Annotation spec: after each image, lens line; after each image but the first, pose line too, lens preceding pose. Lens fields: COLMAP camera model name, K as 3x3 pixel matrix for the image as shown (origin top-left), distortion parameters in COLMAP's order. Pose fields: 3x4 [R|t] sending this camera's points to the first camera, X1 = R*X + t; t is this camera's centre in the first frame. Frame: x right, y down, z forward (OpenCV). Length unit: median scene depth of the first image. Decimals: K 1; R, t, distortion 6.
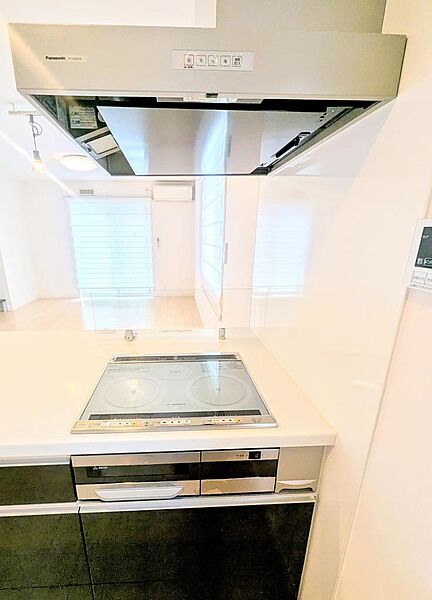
lens RADIAL K [[271.2, 0, 184.8], [0, 271.2, 320.4], [0, 0, 1]] dist [-0.001279, -0.000422]
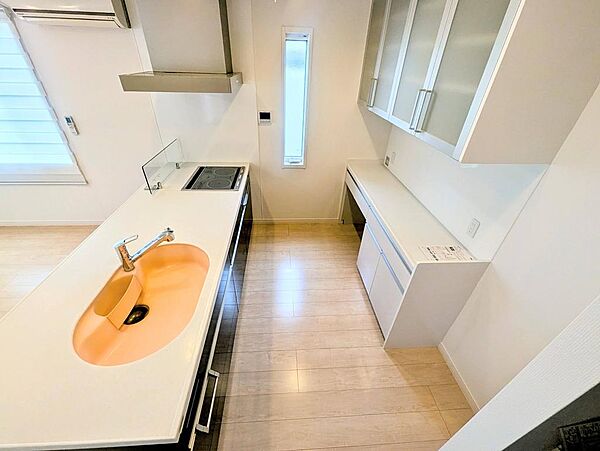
lens RADIAL K [[253.2, 0, 297.0], [0, 253.2, 230.2], [0, 0, 1]] dist [0.004594, -0.003461]
pose [[-0.019471, -0.560604, 0.827855, -0.437279], [0.273955, 0.793331, 0.543668, -0.091473], [-0.961545, 0.237381, 0.138134, 0.000452]]
